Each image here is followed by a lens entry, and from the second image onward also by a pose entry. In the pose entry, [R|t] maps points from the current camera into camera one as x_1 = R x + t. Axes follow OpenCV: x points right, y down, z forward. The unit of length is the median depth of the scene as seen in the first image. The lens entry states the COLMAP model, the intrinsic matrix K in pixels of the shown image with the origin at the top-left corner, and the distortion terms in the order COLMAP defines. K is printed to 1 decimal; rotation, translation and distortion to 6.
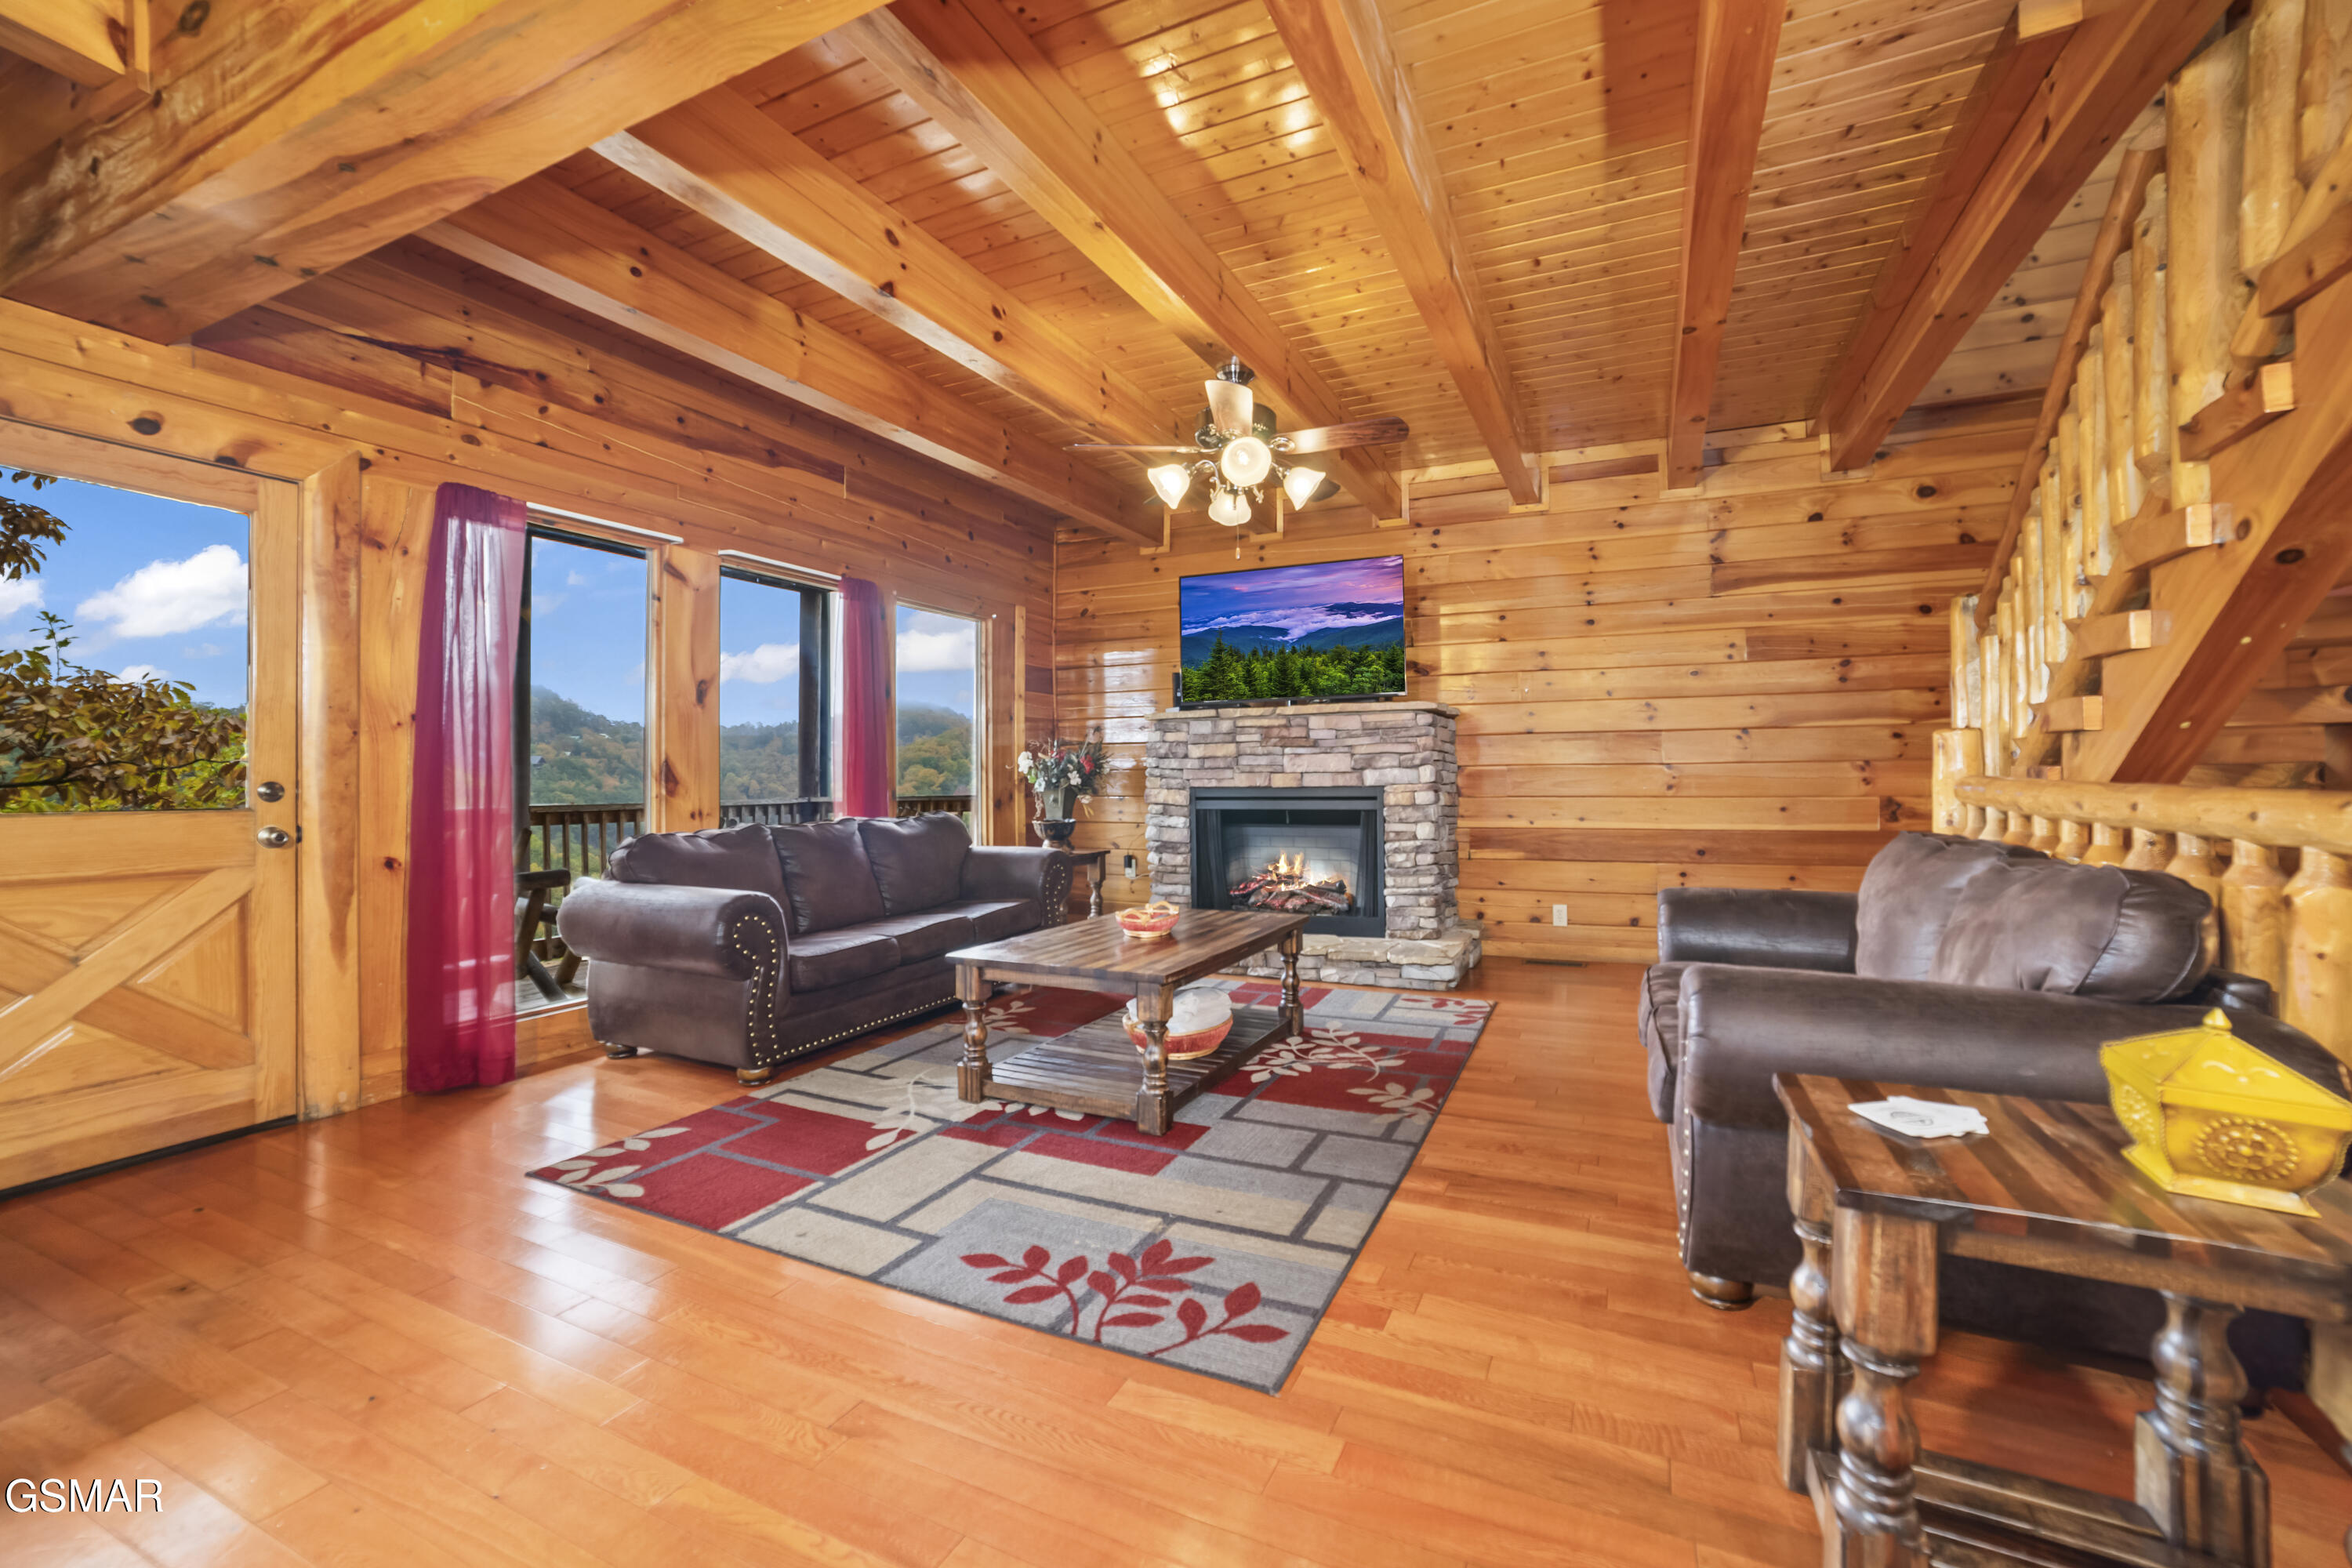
lens RADIAL K [[971.0, 0, 1185.6], [0, 971.0, 793.2], [0, 0, 1]] dist [-0.093045, 0.040077]
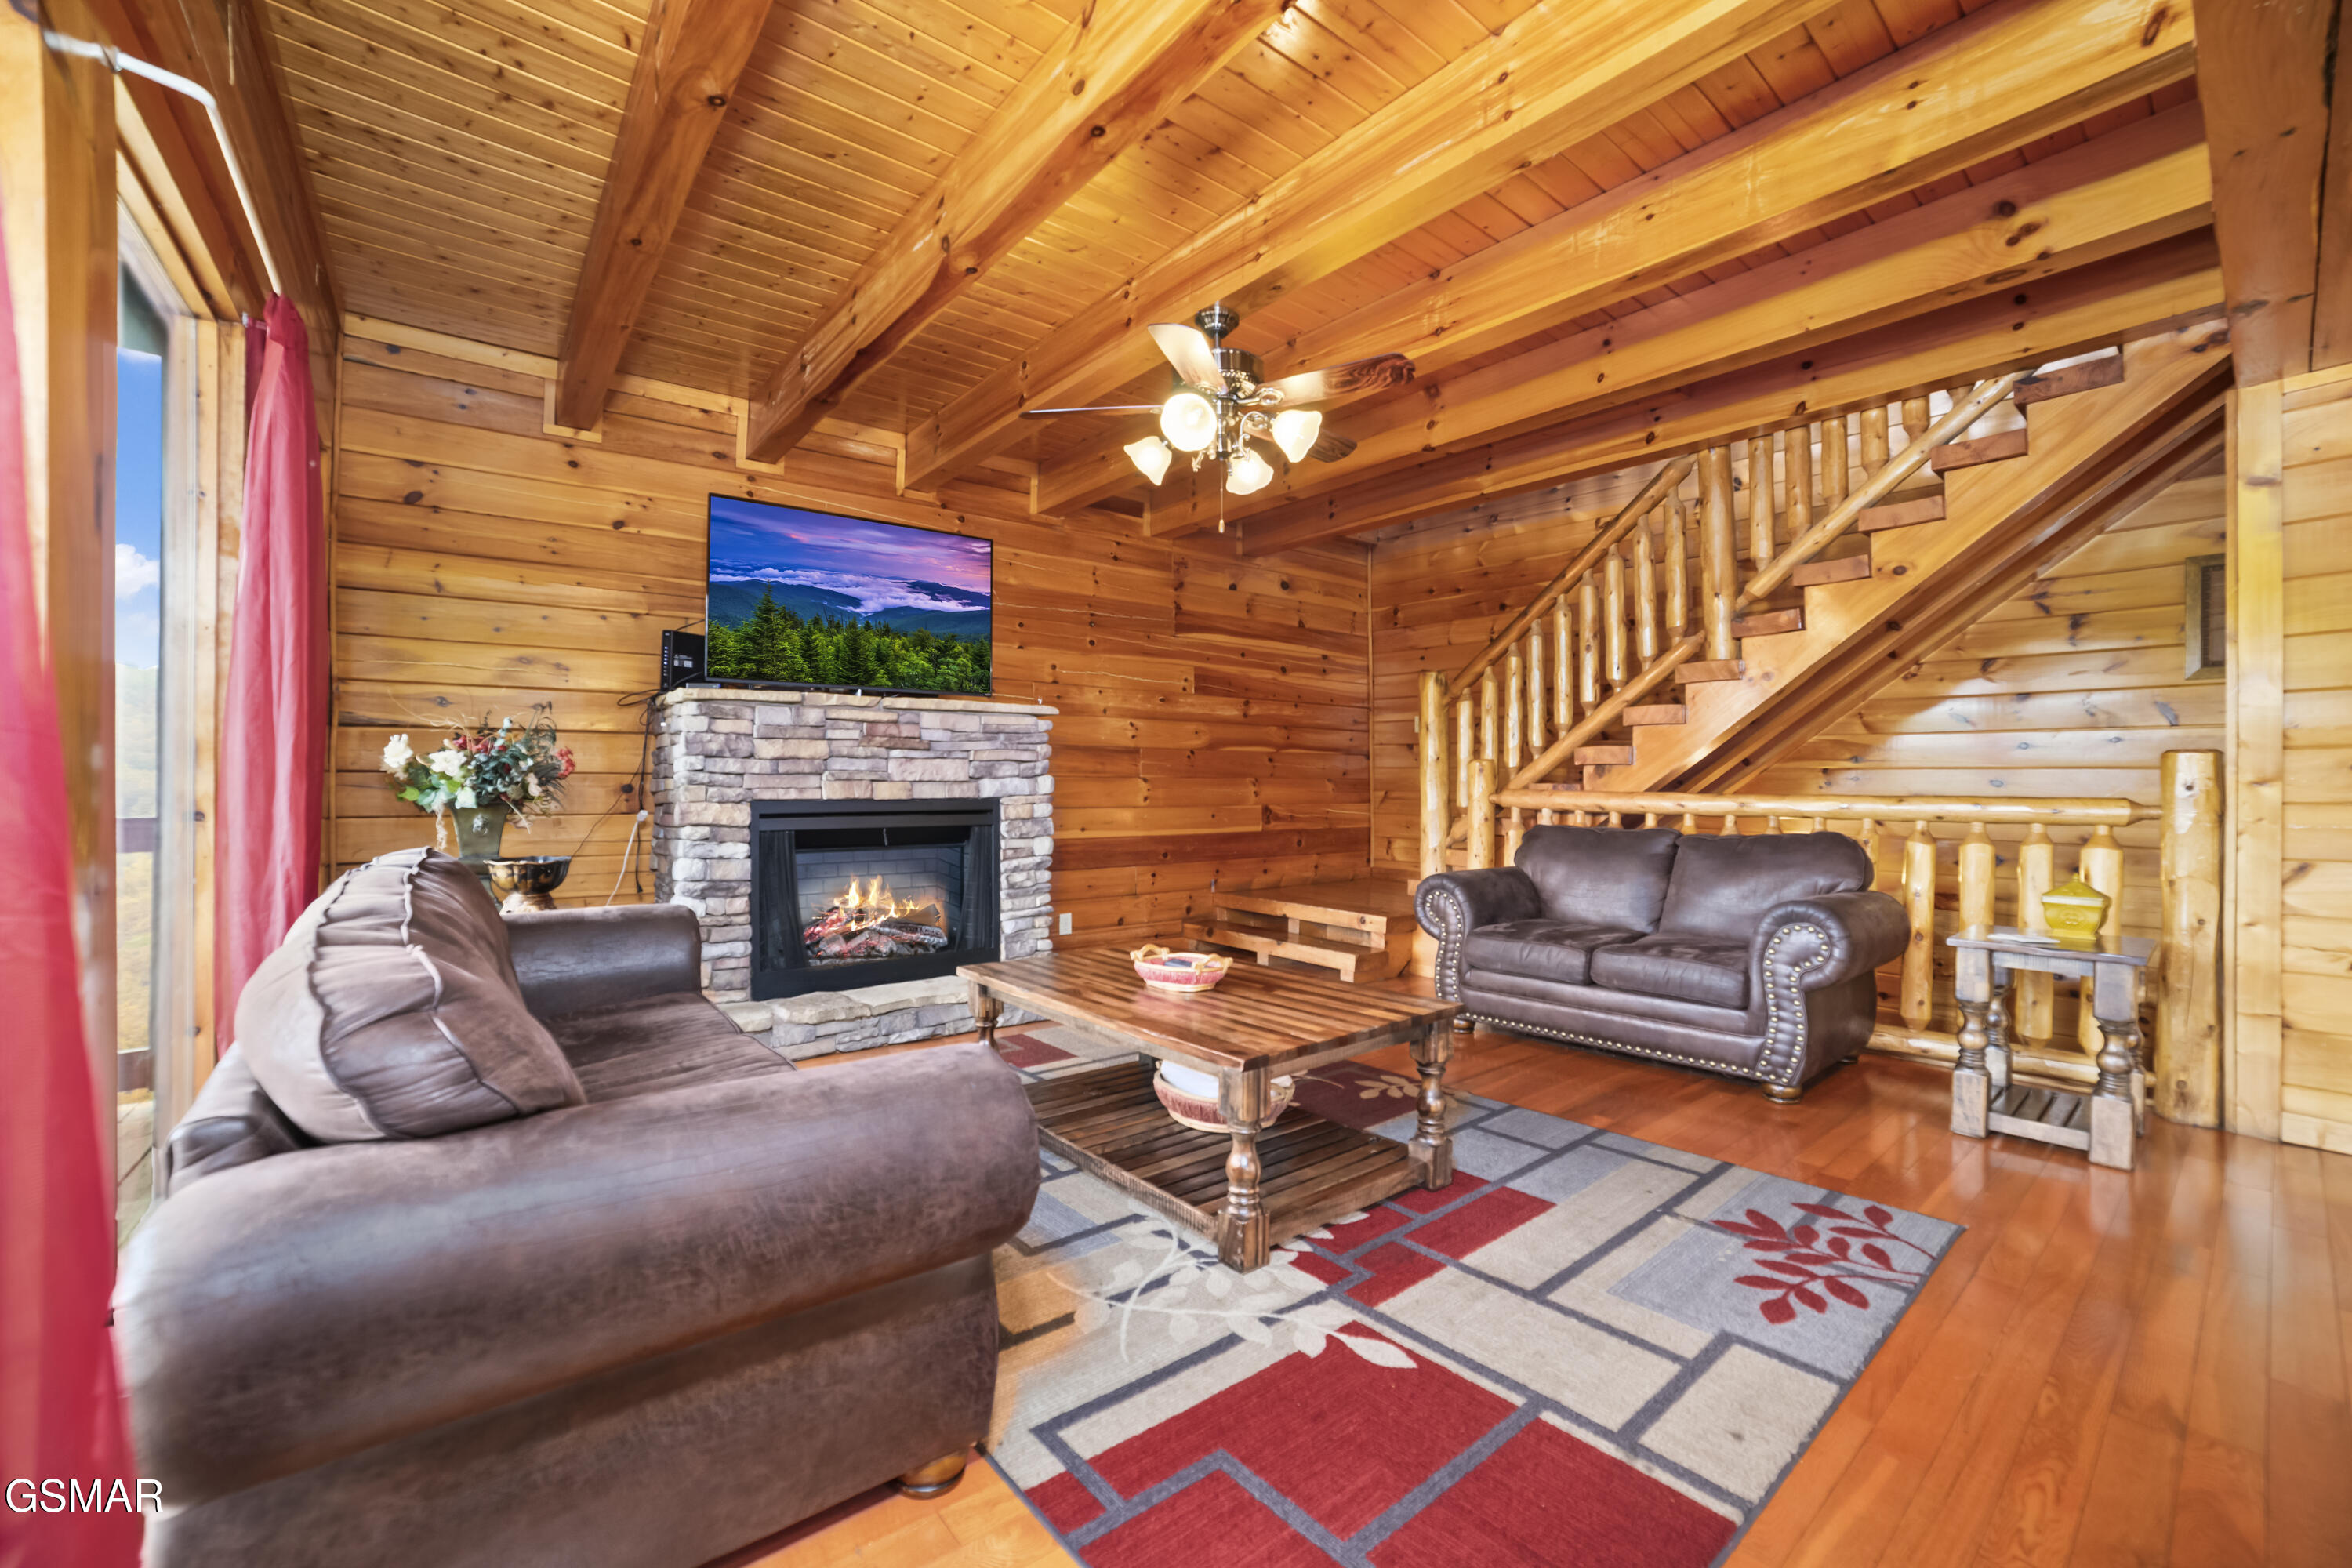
lens RADIAL K [[971.0, 0, 1185.6], [0, 971.0, 793.2], [0, 0, 1]] dist [-0.093045, 0.040077]
pose [[0.420846, 0.002511, 0.907129, -0.532903], [0.009620, 0.999928, -0.007231, -0.003482], [-0.907081, 0.011770, 0.420791, 0.476644]]
